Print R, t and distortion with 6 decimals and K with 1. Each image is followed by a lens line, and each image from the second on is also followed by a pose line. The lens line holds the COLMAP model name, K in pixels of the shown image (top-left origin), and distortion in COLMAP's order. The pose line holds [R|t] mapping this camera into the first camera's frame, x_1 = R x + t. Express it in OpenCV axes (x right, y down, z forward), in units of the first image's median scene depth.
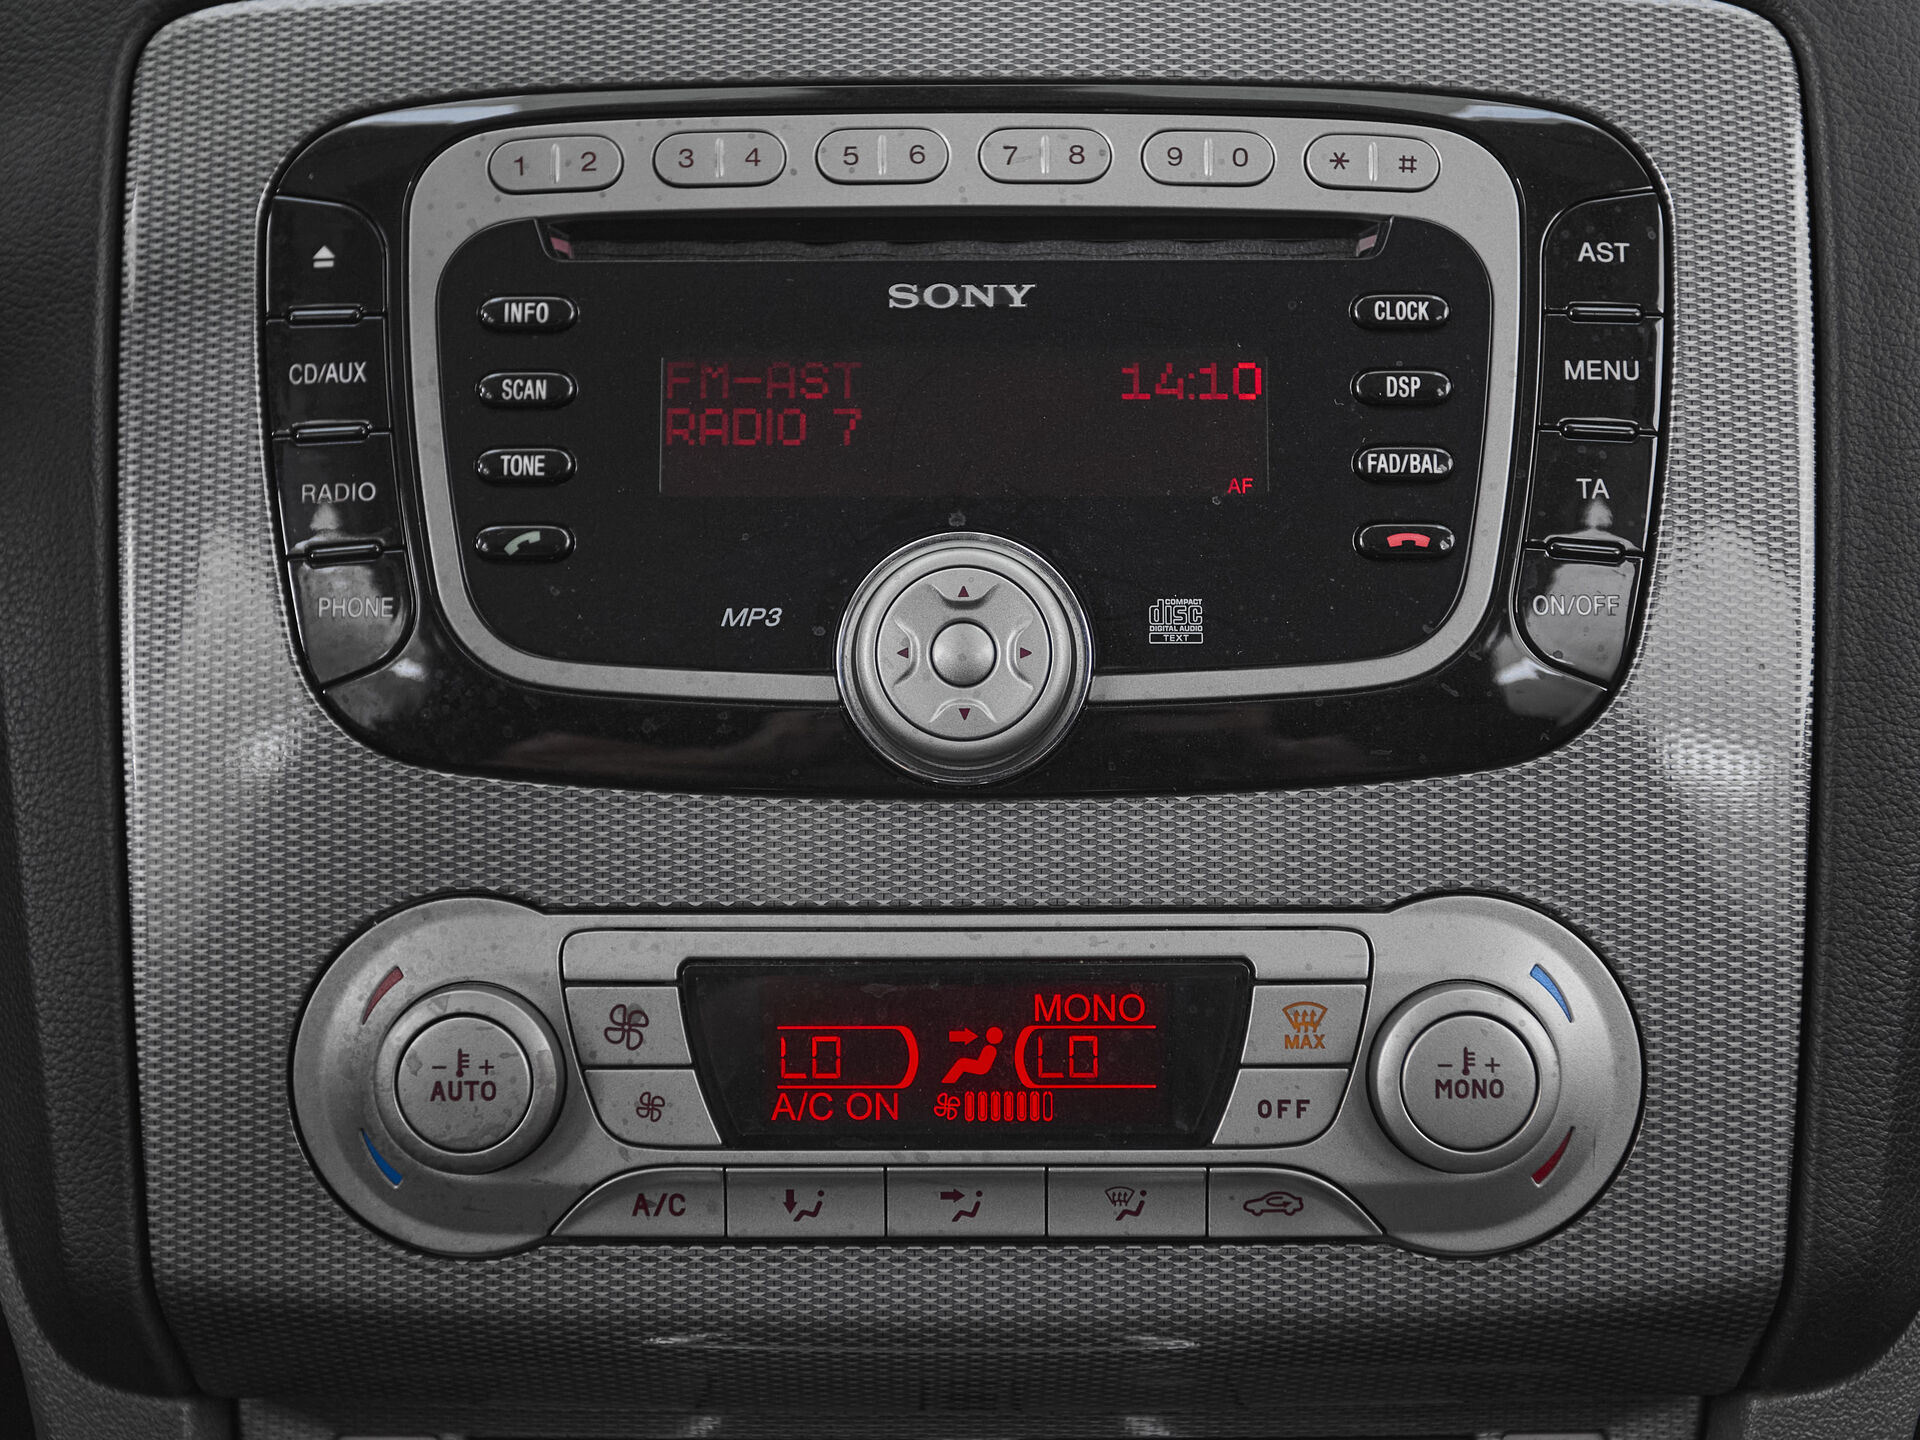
lens RADIAL K [[2769.1, 0, 956.2], [0, 2769.1, 630.3], [0, 0, 1]] dist [0.003575, 0.000000]
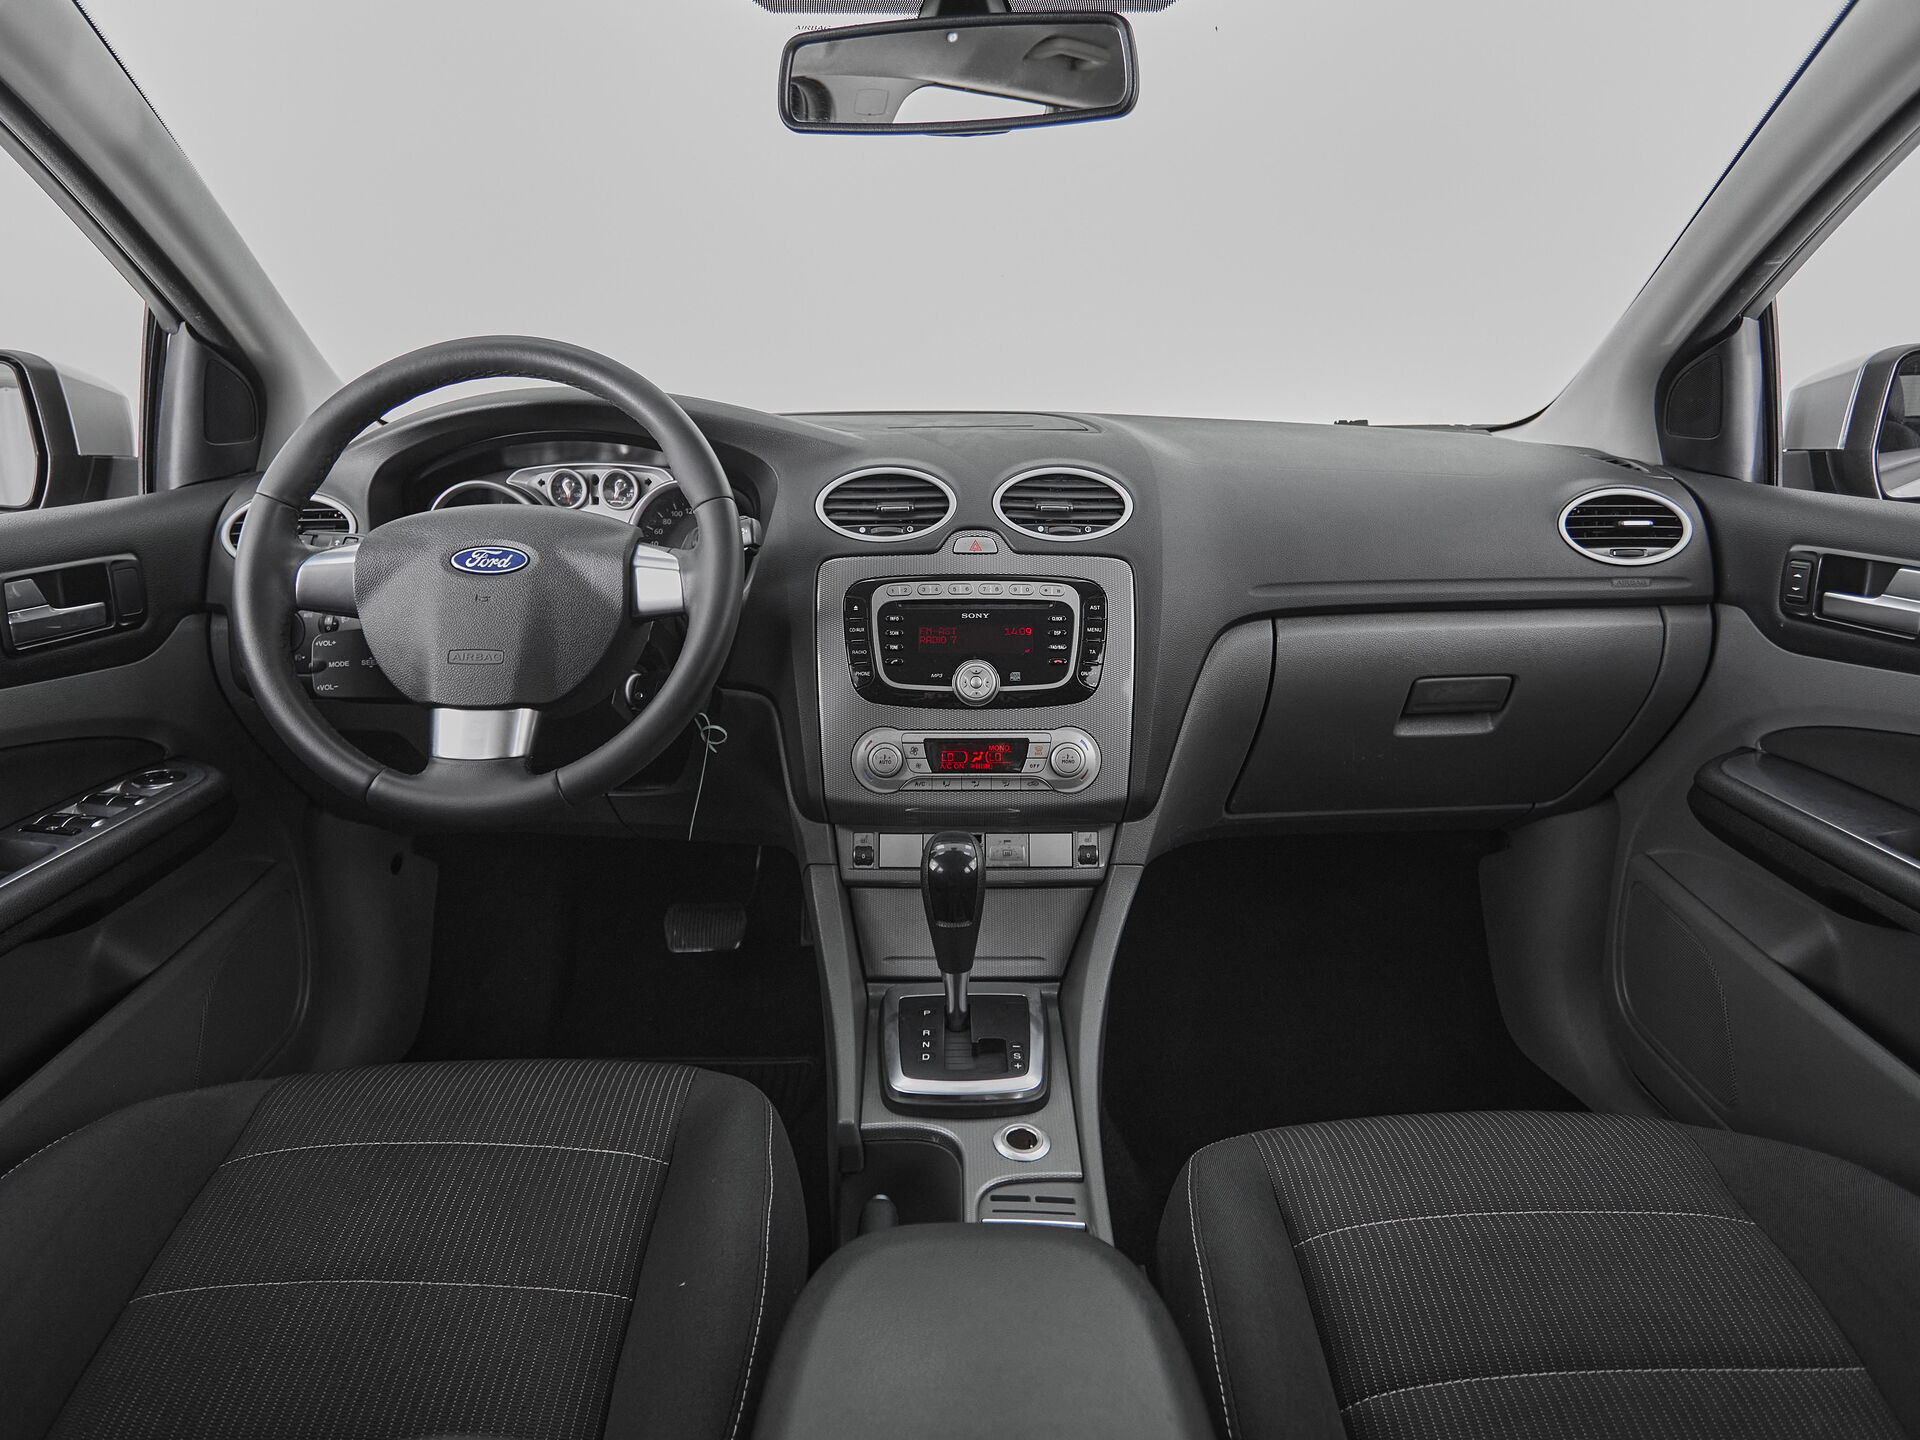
lens RADIAL K [[1096.2, 0, 923.8], [0, 1096.2, 666.4], [0, 0, 1]] dist [-0.011181, 0.001310]
pose [[0.999992, 0.002697, 0.003011, -0.105380], [-0.002678, 0.999977, -0.006311, -0.008895], [-0.003028, 0.006303, 0.999976, -1.134402]]
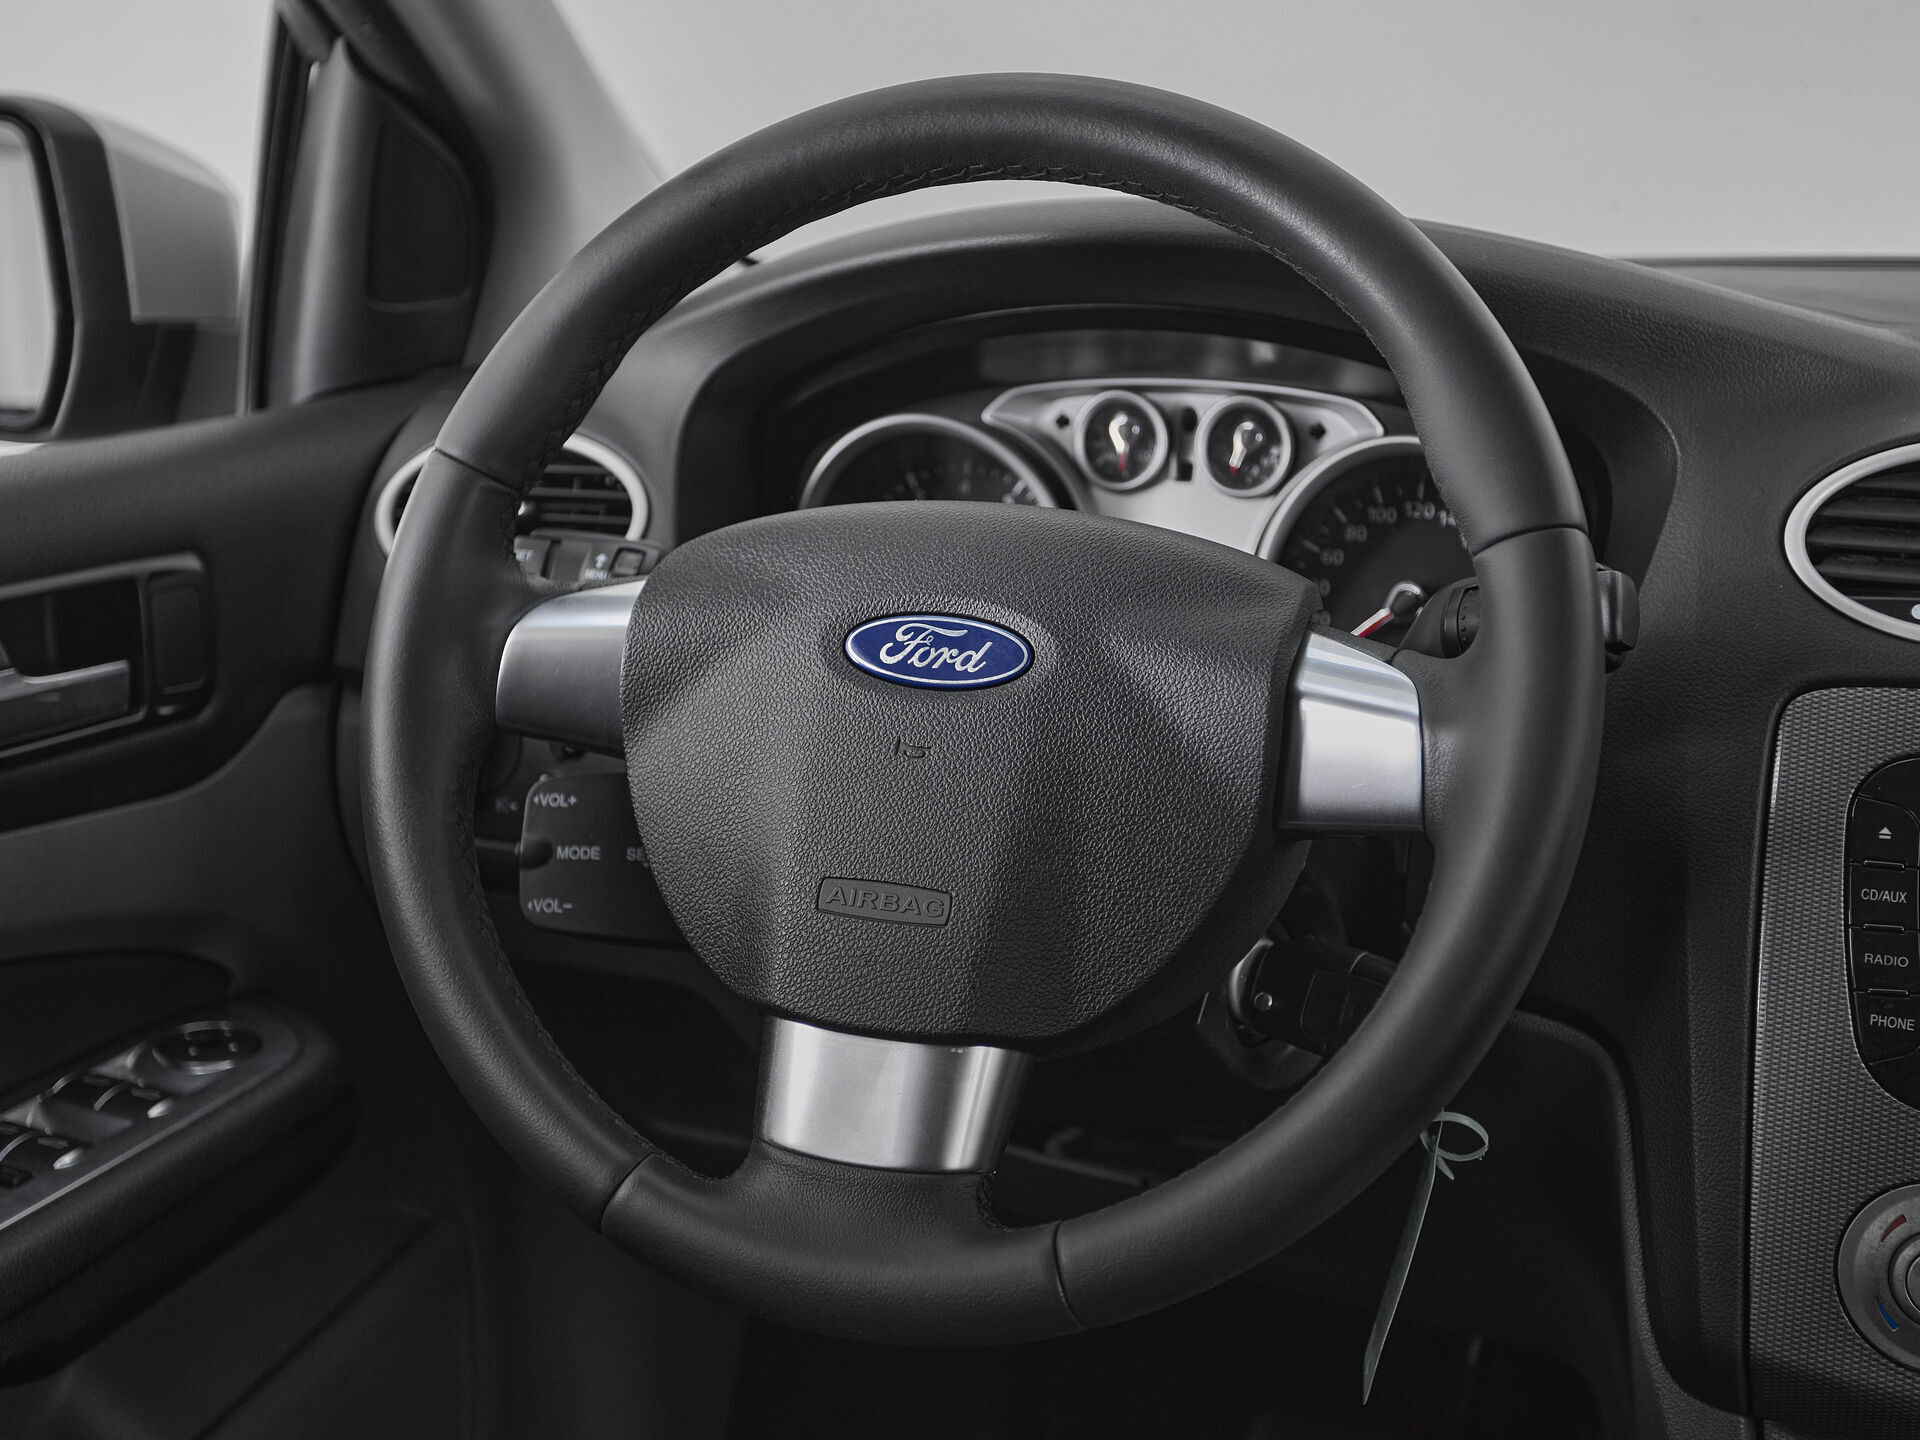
lens RADIAL K [[2260.2, 0, 998.3], [0, 2260.2, 723.8], [0, 0, 1]] dist [0.021997, 0.000000]
pose [[0.942969, 0.090683, -0.320290, -0.315817], [-0.091727, 0.995714, 0.011859, -0.174927], [0.319993, 0.018197, 0.947245, -0.679239]]
